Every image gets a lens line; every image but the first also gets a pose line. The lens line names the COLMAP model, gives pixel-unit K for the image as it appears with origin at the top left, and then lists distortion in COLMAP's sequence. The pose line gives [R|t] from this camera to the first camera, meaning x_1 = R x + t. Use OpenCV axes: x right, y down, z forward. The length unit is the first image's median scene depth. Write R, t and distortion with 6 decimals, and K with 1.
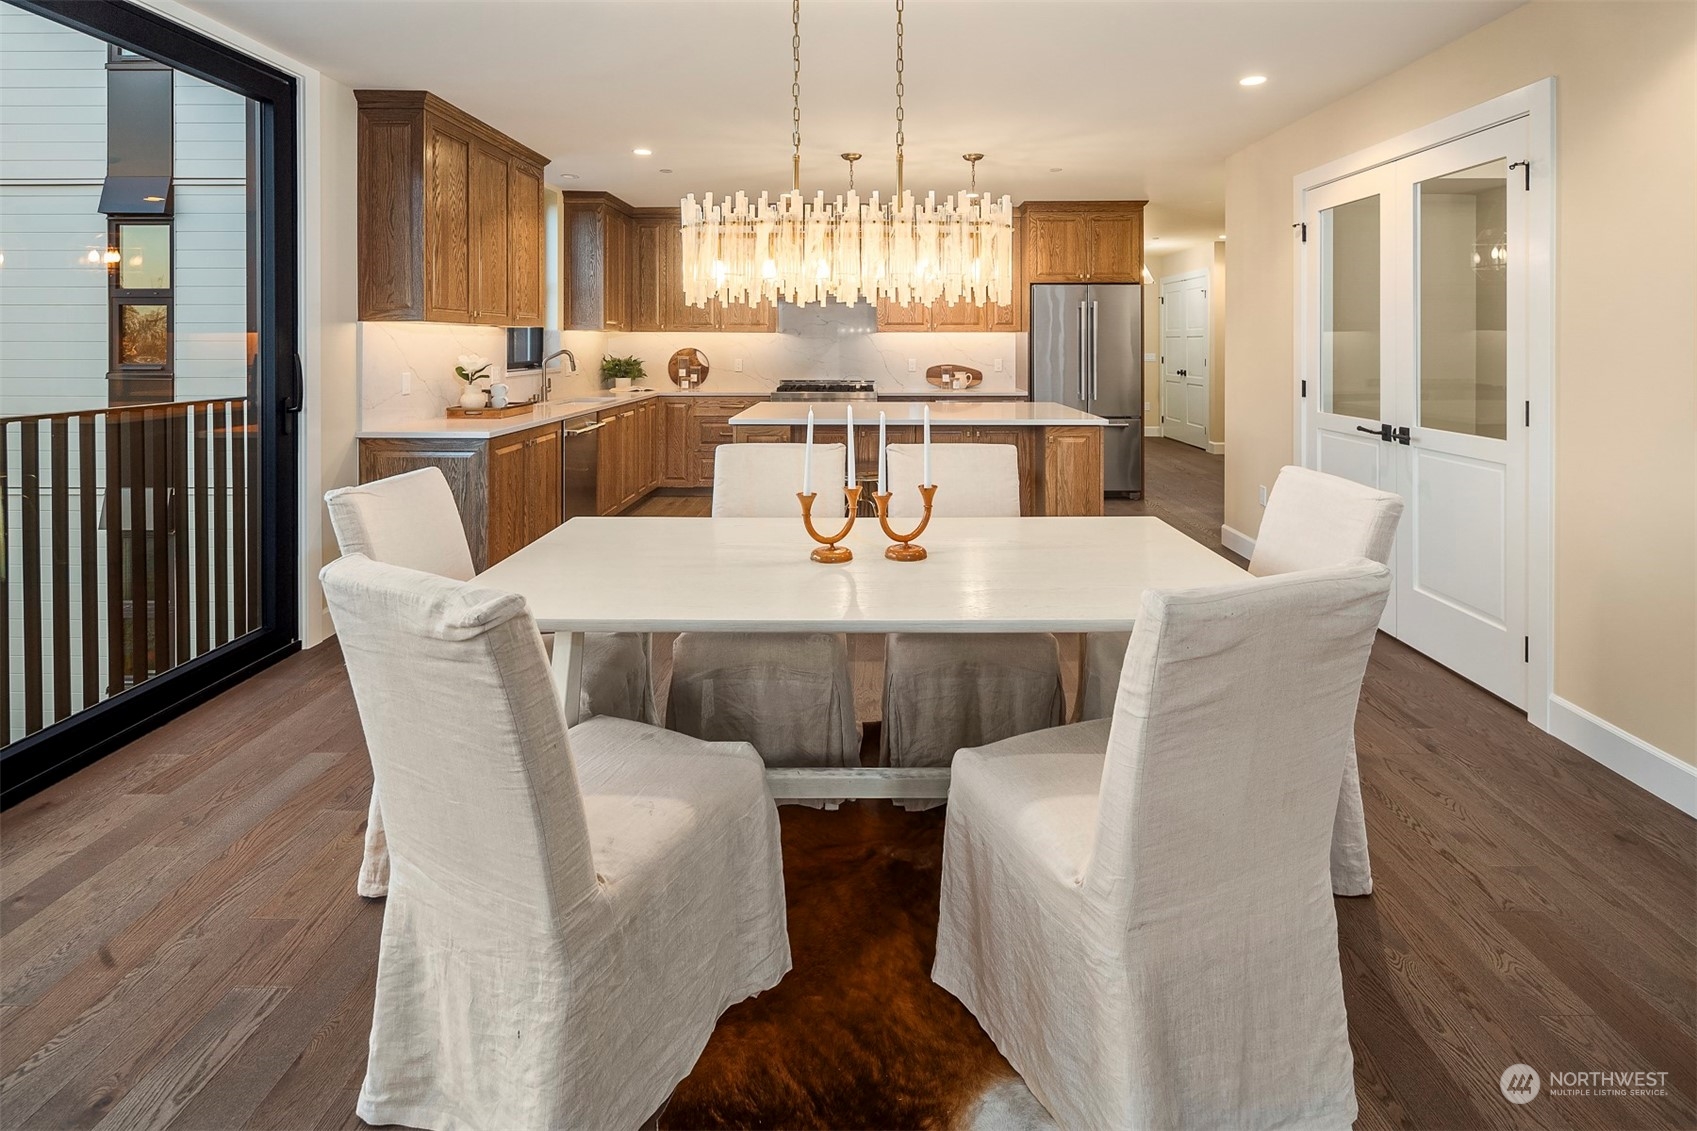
lens RADIAL K [[830.0, 0, 863.4], [0, 830.0, 346.6], [0, 0, 1]] dist [0.002240, -0.004333]
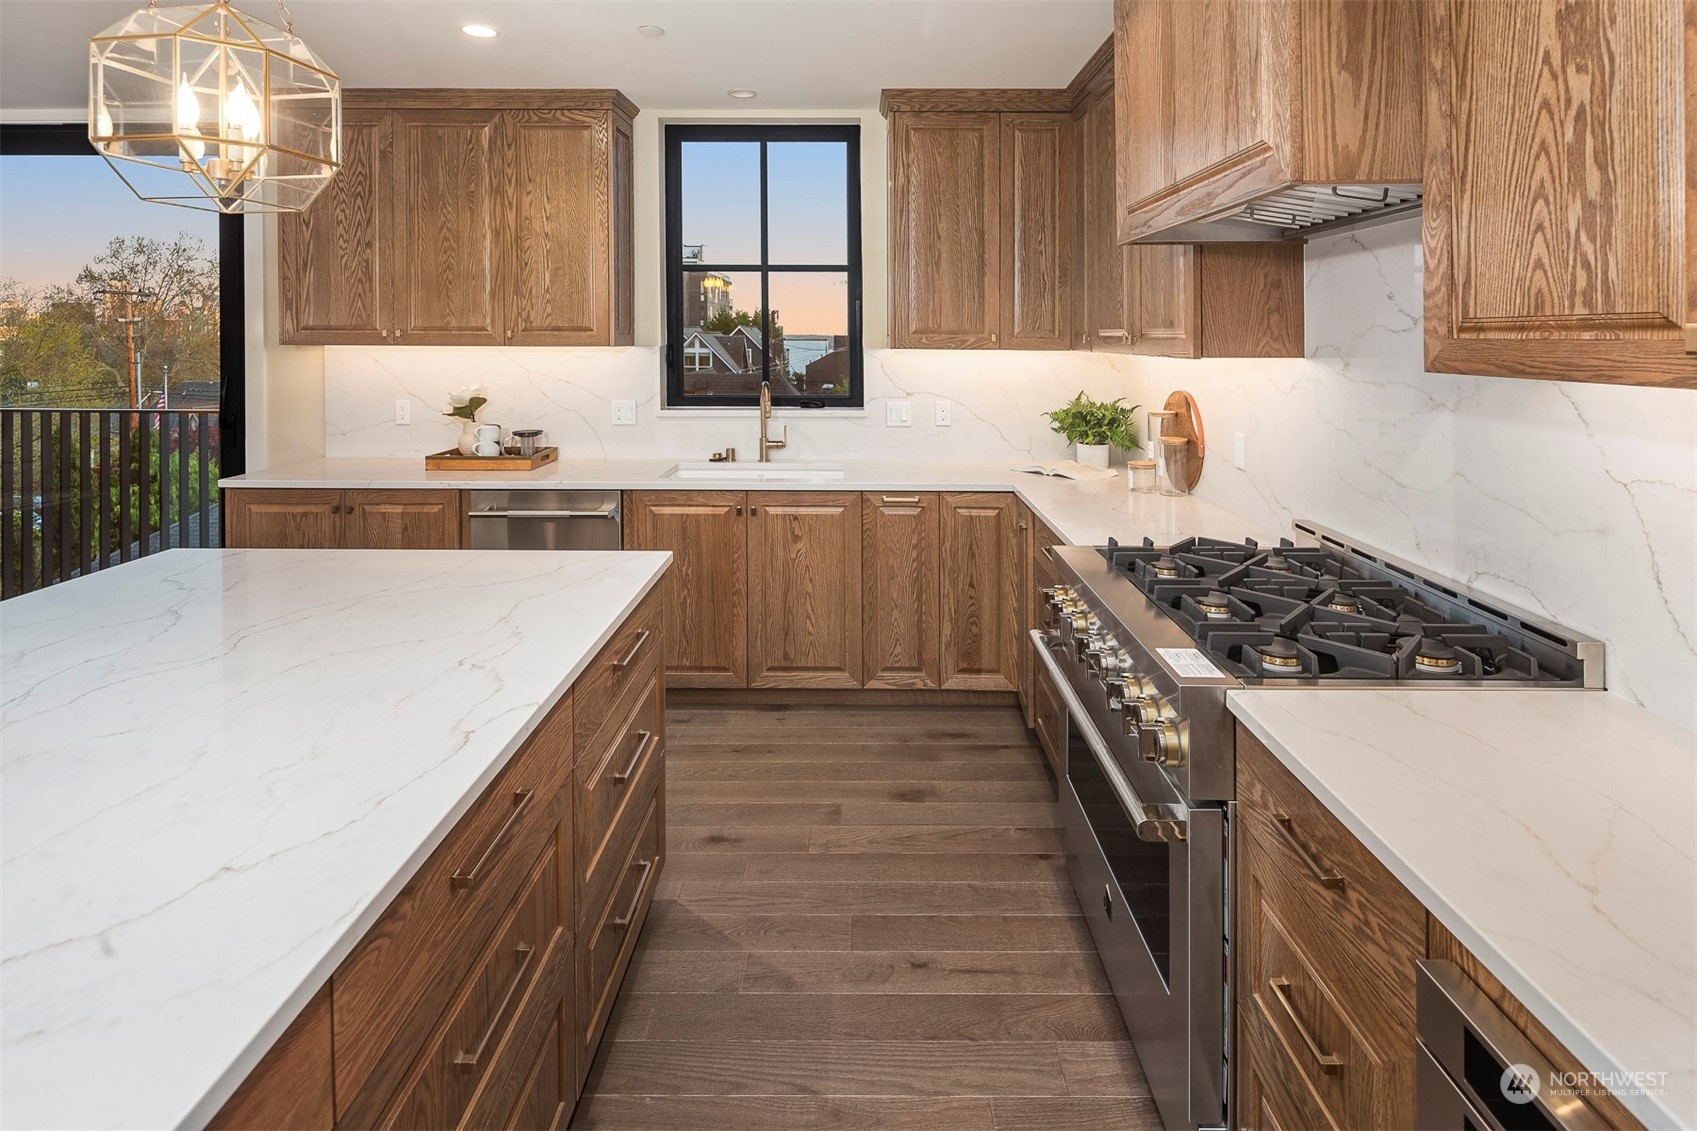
lens RADIAL K [[830.0, 0, 844.4], [0, 830.0, 342.2], [0, 0, 1]] dist [0.002240, -0.004333]
pose [[0.010759, 0.001517, -0.999941, 0.248756], [-0.009932, 0.999950, 0.001410, -0.026833], [0.999893, 0.009916, 0.010774, 1.054044]]
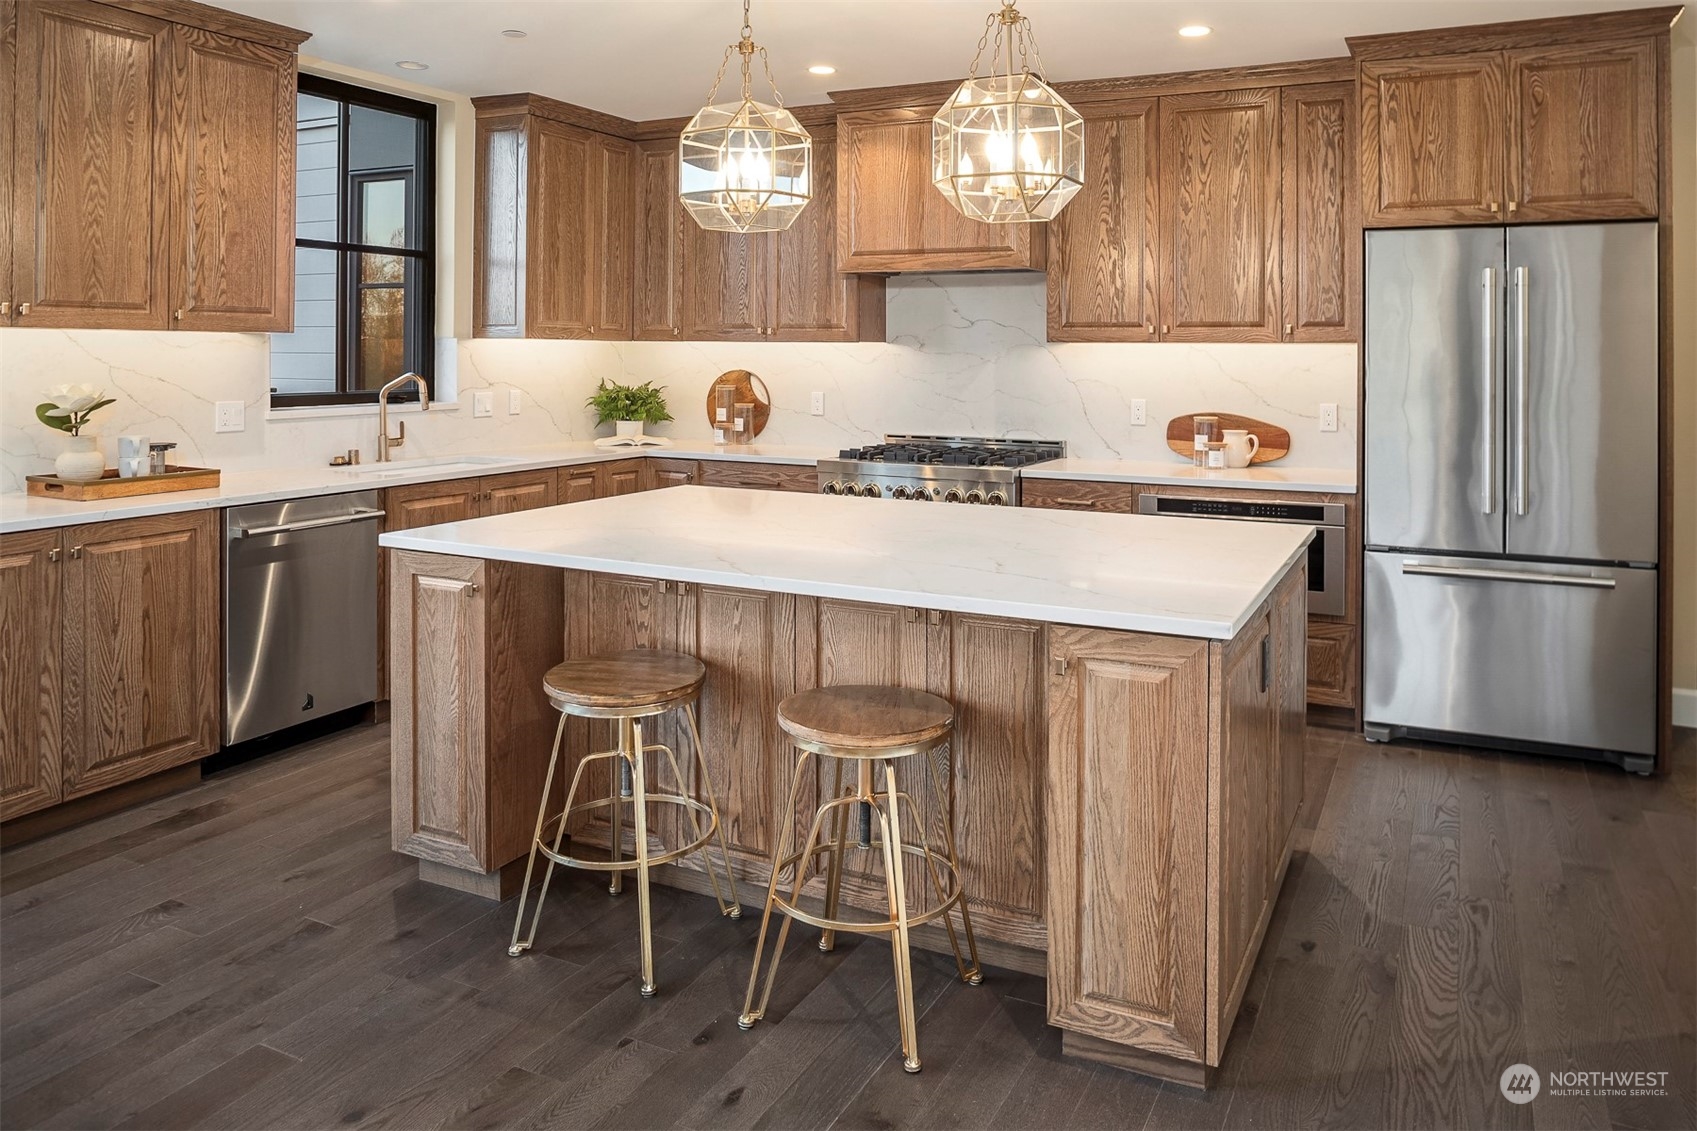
lens RADIAL K [[1184.3, 0, 875.6], [0, 1184.3, 350.7], [0, 0, 1]] dist [-0.057975, 0.034822]
pose [[0.901961, 0.005047, -0.431788, 0.276483], [-0.008979, 0.999935, -0.007069, -0.008550], [0.431724, 0.010253, 0.901947, 0.407856]]
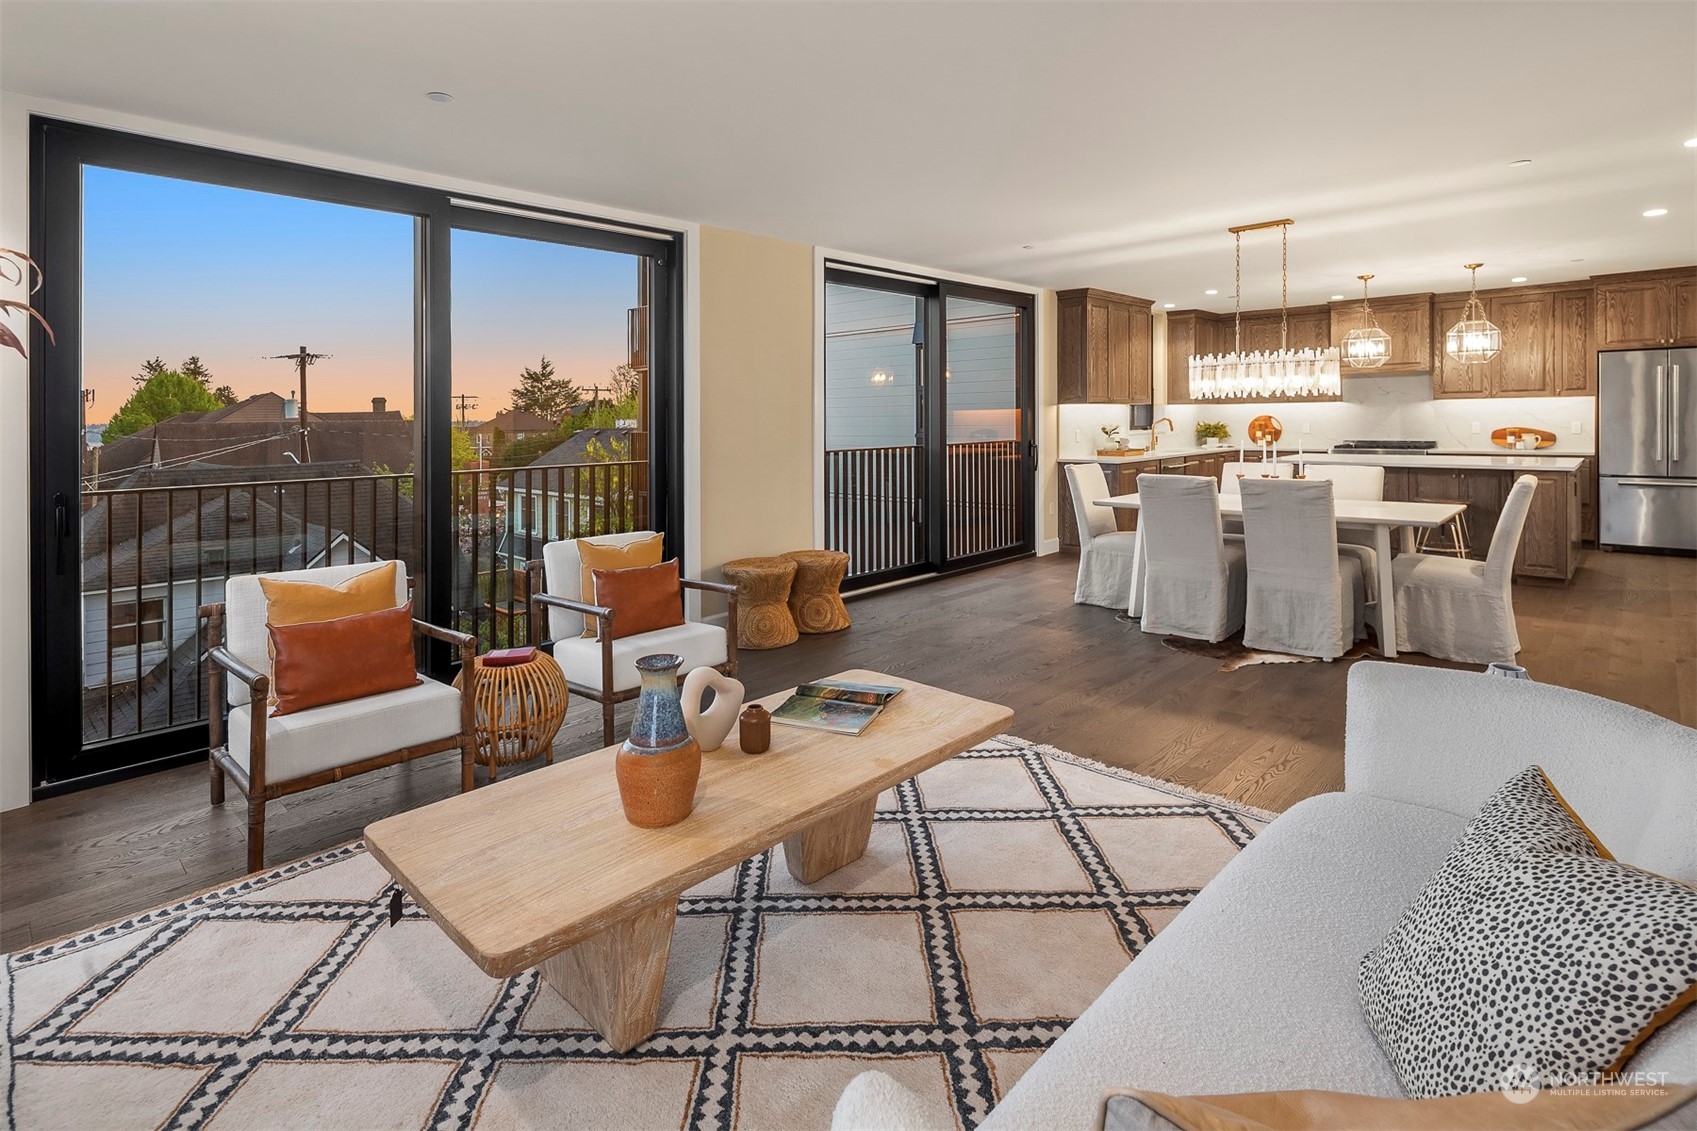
lens RADIAL K [[830.0, 0, 834.4], [0, 830.0, 440.1], [0, 0, 1]] dist [0.002240, -0.004333]
pose [[0.725019, 0.005785, -0.688705, 0.263441], [0.013883, 0.999639, 0.023012, 0.001069], [0.688589, -0.026245, 0.724677, -0.562856]]
